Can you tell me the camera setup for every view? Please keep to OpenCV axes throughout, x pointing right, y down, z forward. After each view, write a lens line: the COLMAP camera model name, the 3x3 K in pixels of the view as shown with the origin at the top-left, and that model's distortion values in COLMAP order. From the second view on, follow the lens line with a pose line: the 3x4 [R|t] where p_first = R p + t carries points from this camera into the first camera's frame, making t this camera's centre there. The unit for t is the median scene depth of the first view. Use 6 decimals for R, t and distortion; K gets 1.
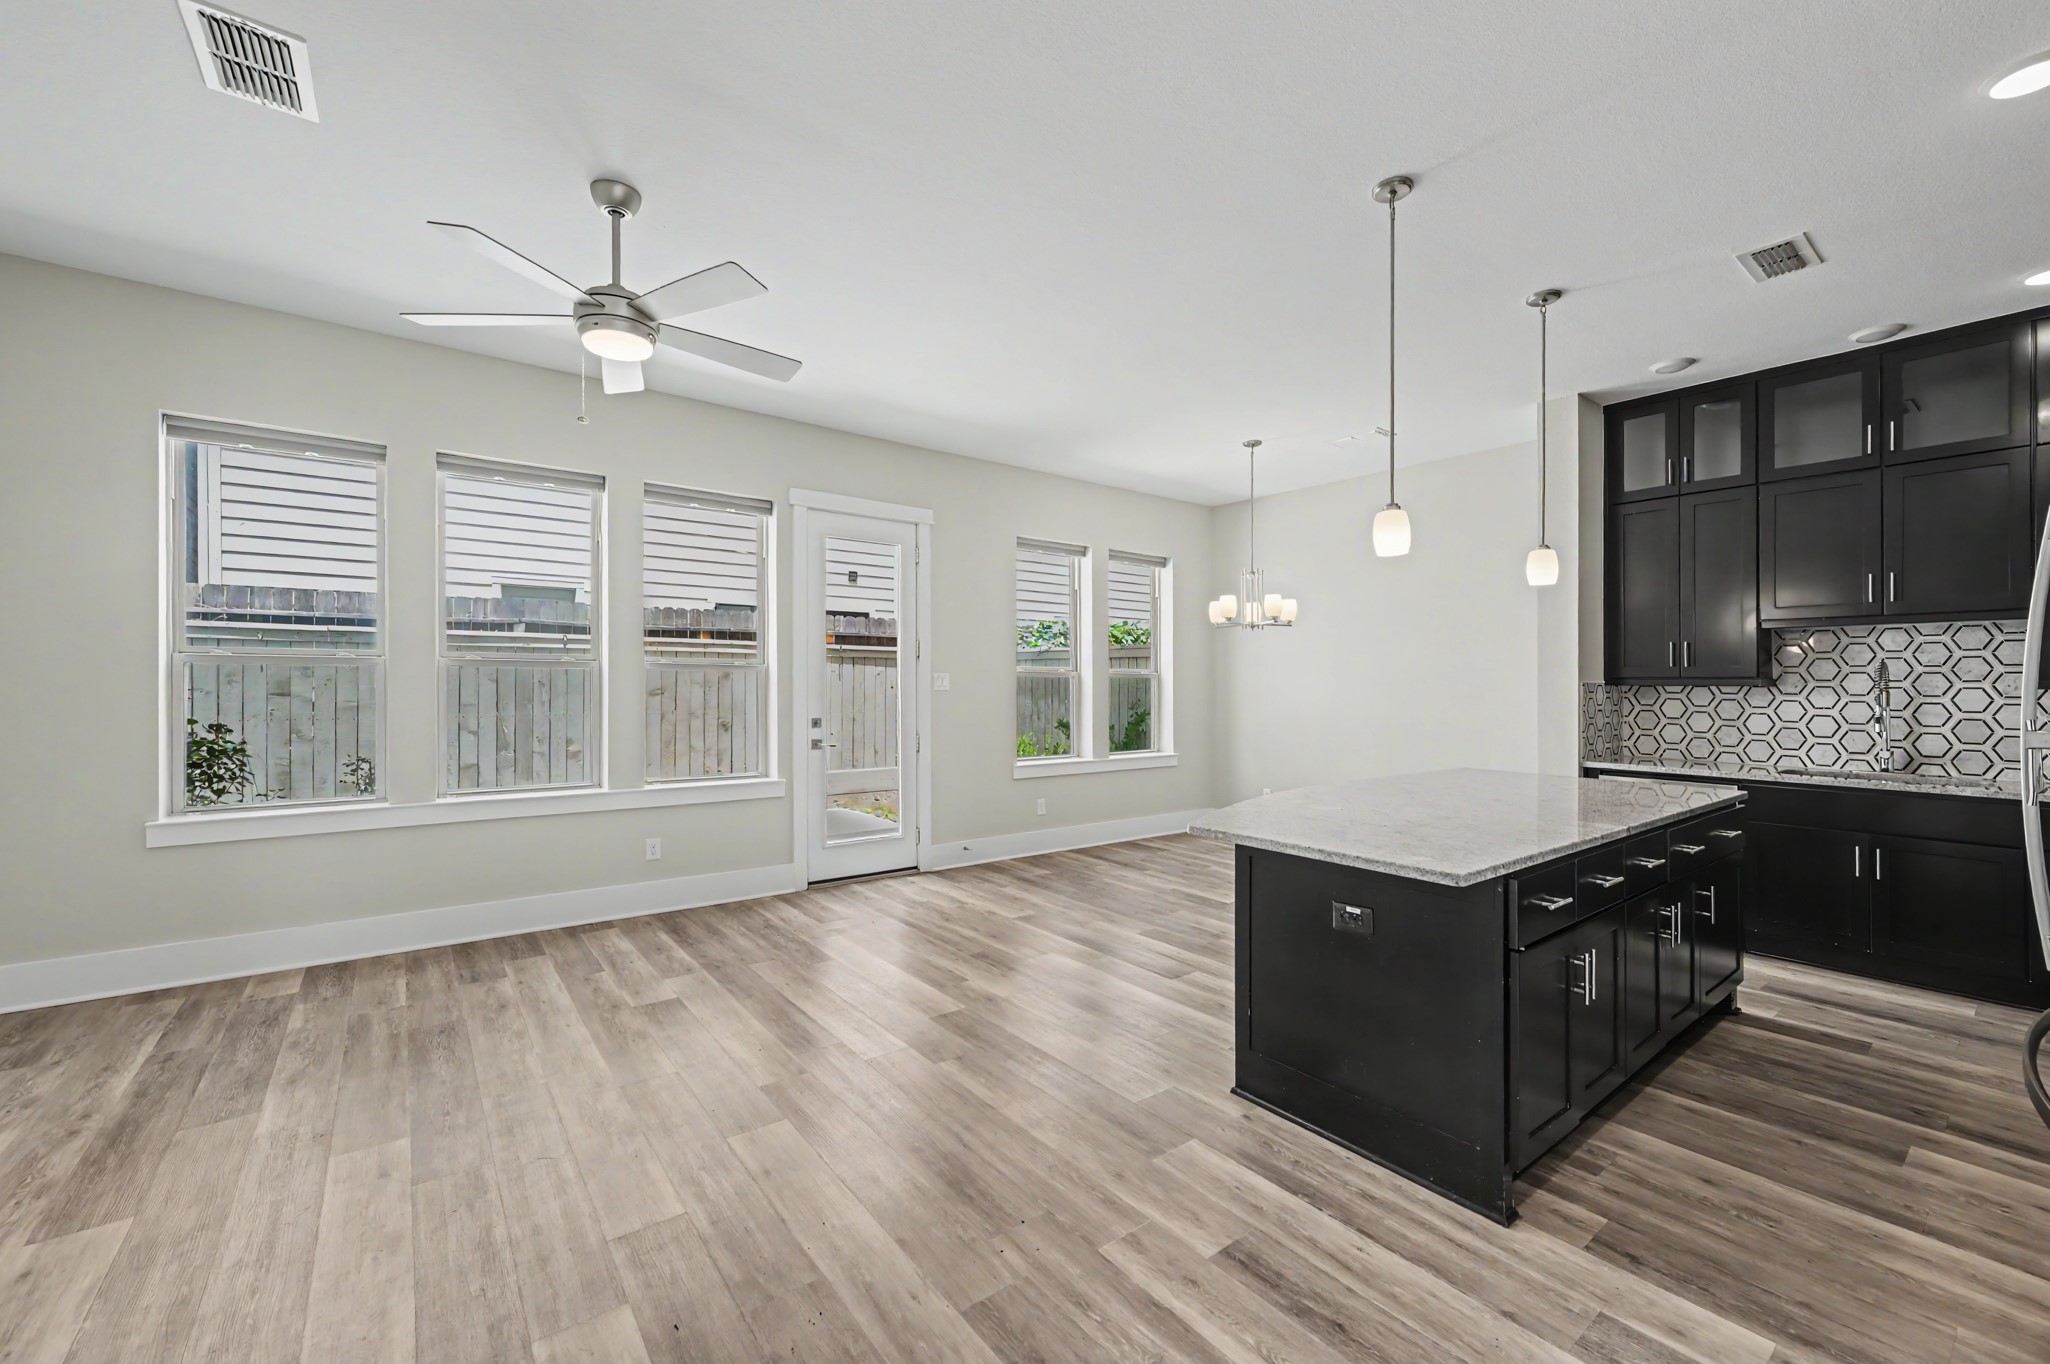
lens RADIAL K [[816.5, 0, 1033.9], [0, 816.5, 671.1], [0, 0, 1]] dist [0.000646, 0.000217]
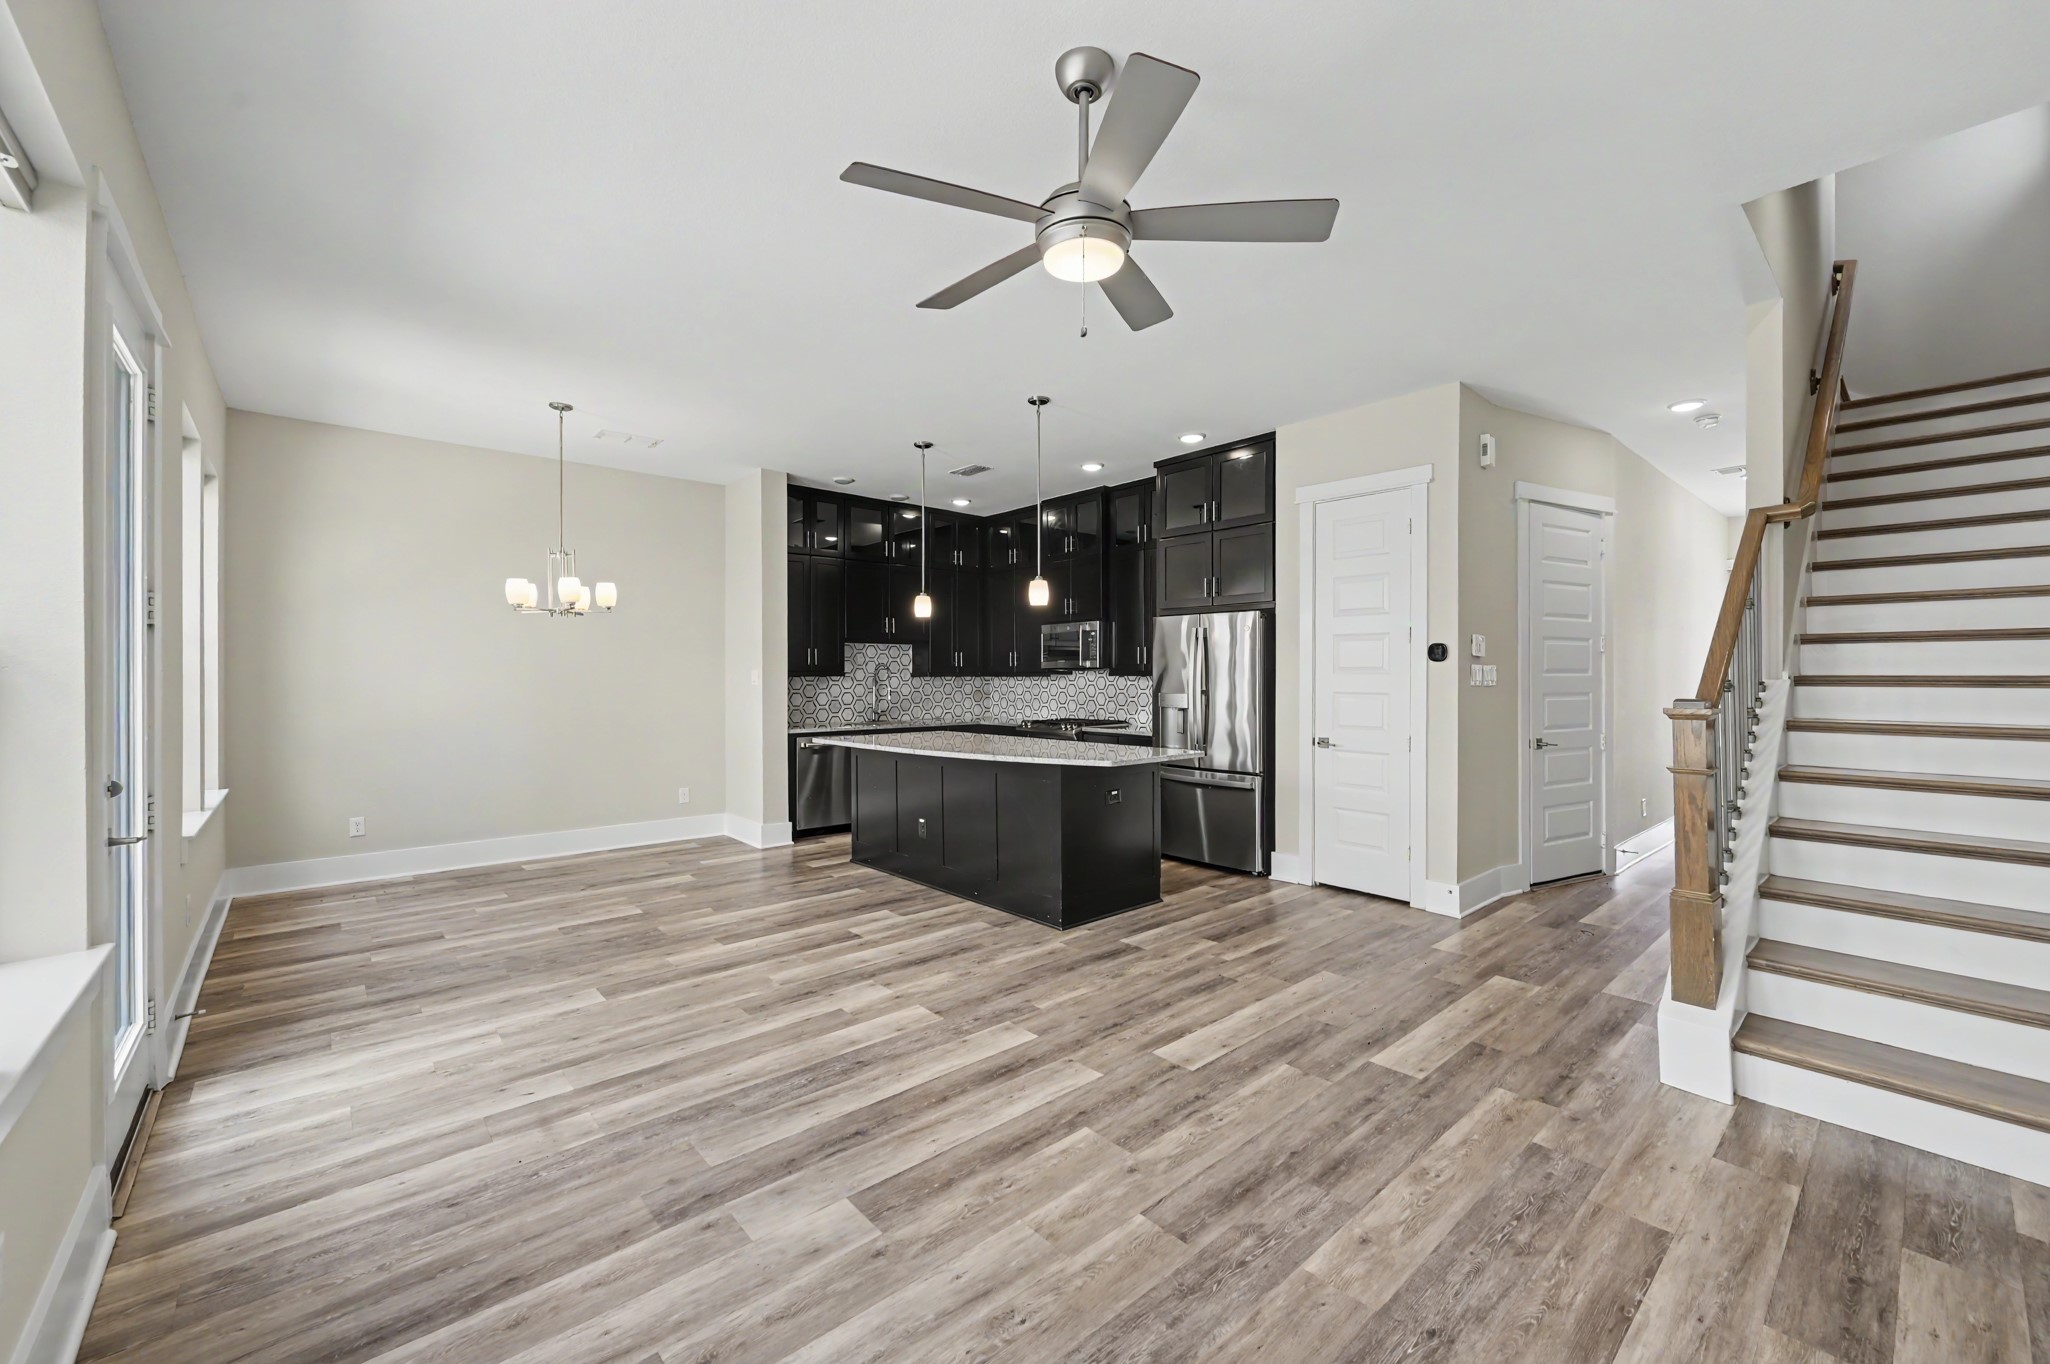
lens RADIAL K [[816.5, 0, 1026.6], [0, 816.5, 673.9], [0, 0, 1]] dist [0.000646, 0.000217]
pose [[-0.061724, -0.004323, 0.998084, -0.811646], [-0.013428, 0.999904, 0.003500, 0.001972], [-0.998003, -0.013186, -0.061776, 0.700456]]
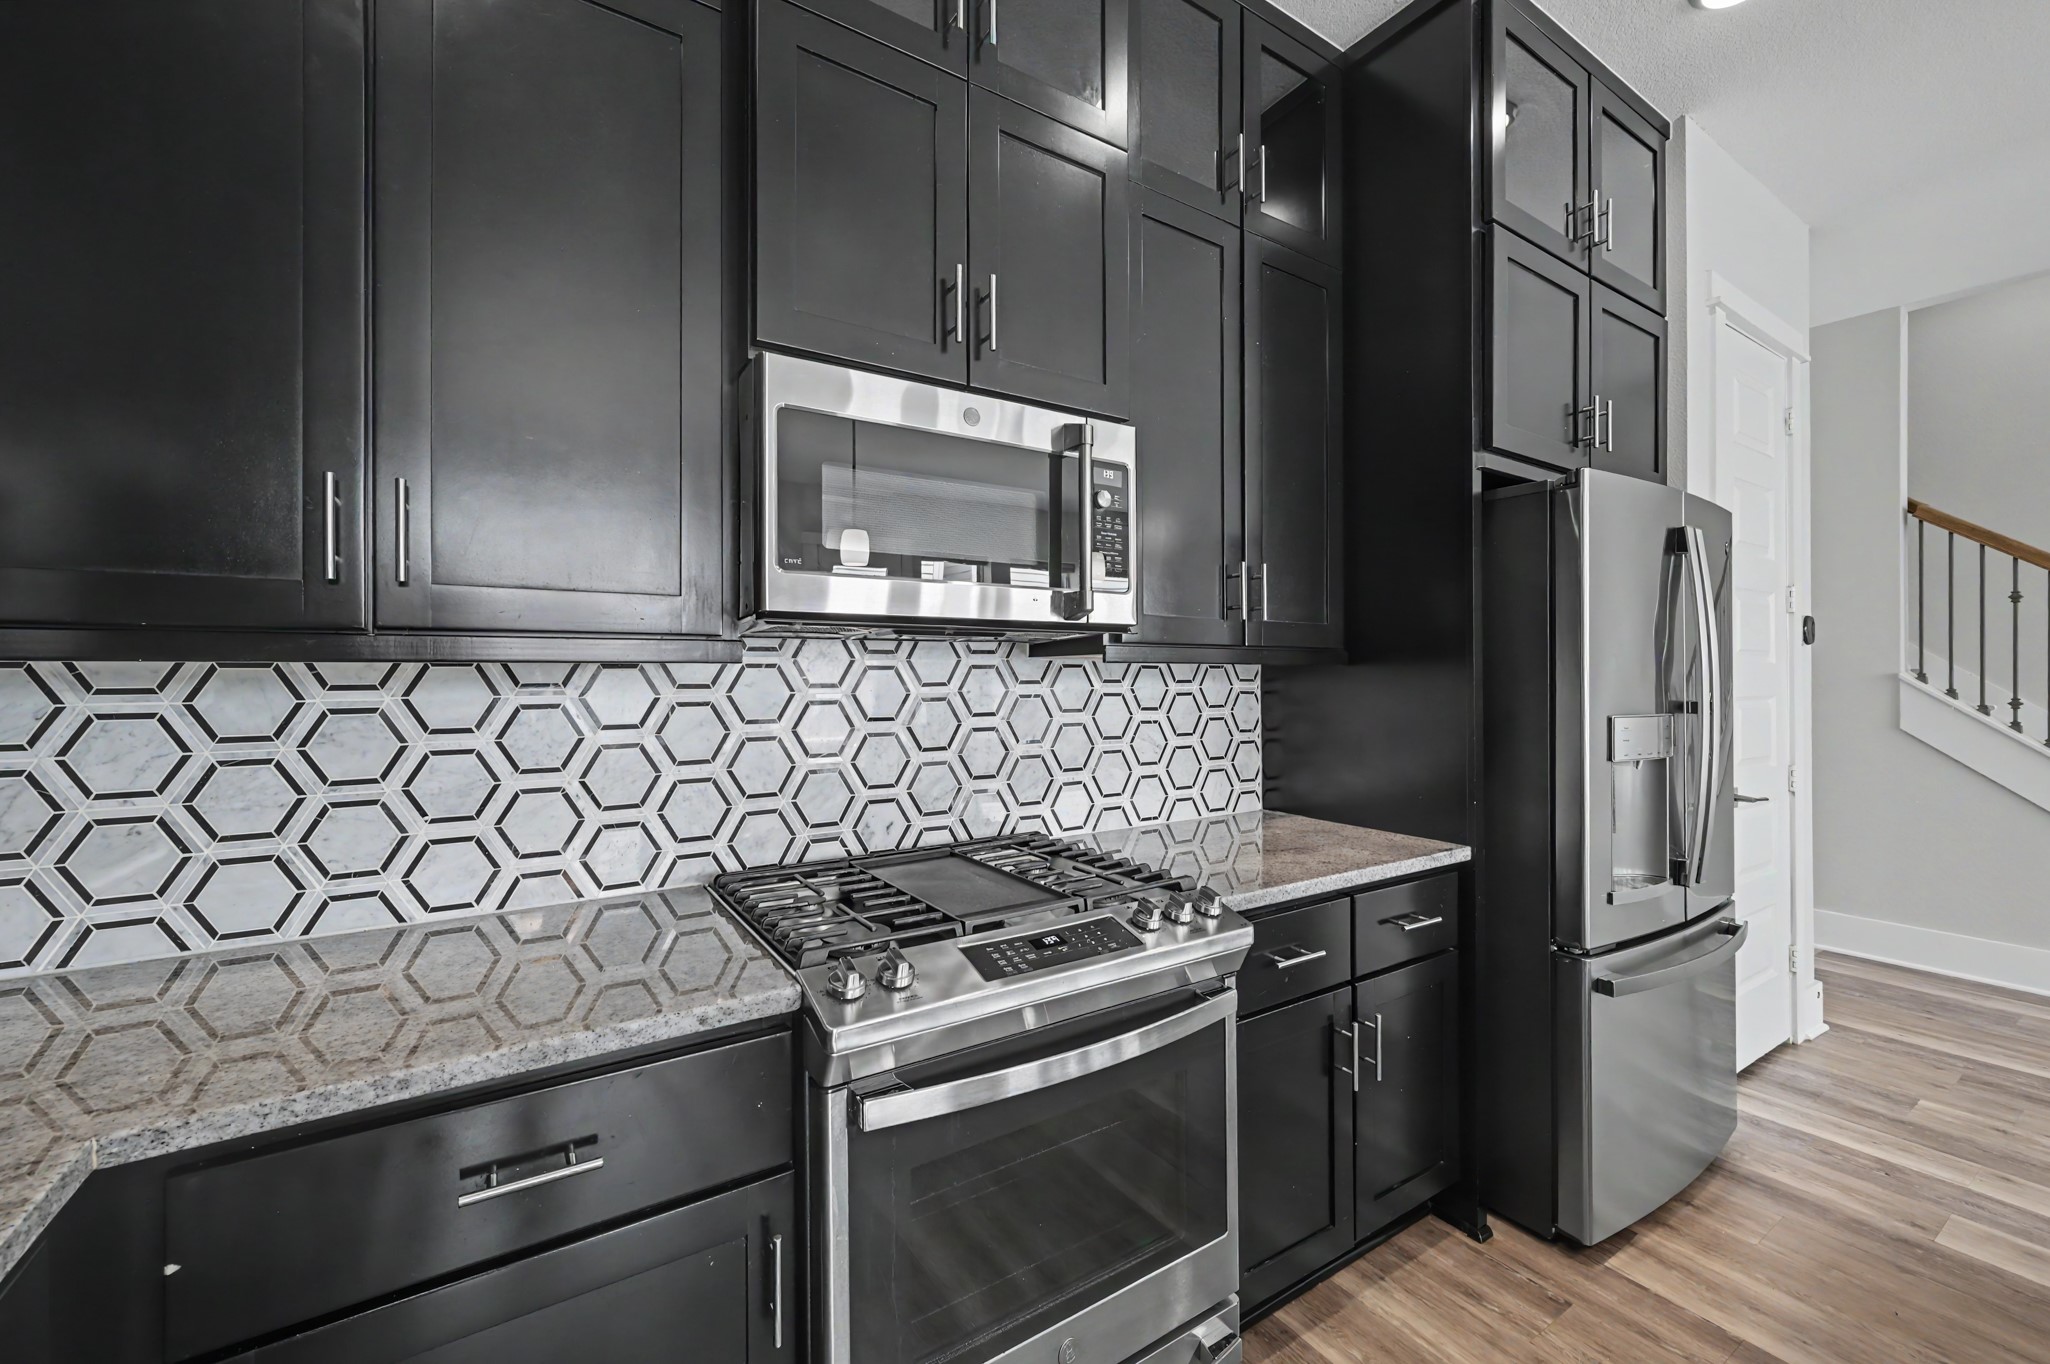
lens RADIAL K [[816.5, 0, 1000.4], [0, 816.5, 678.4], [0, 0, 1]] dist [0.000646, 0.000217]
pose [[-0.995758, -0.001804, 0.091995, 0.781108], [-0.002955, 0.999919, -0.012378, 0.022626], [-0.091965, -0.012597, -0.995683, 0.836252]]
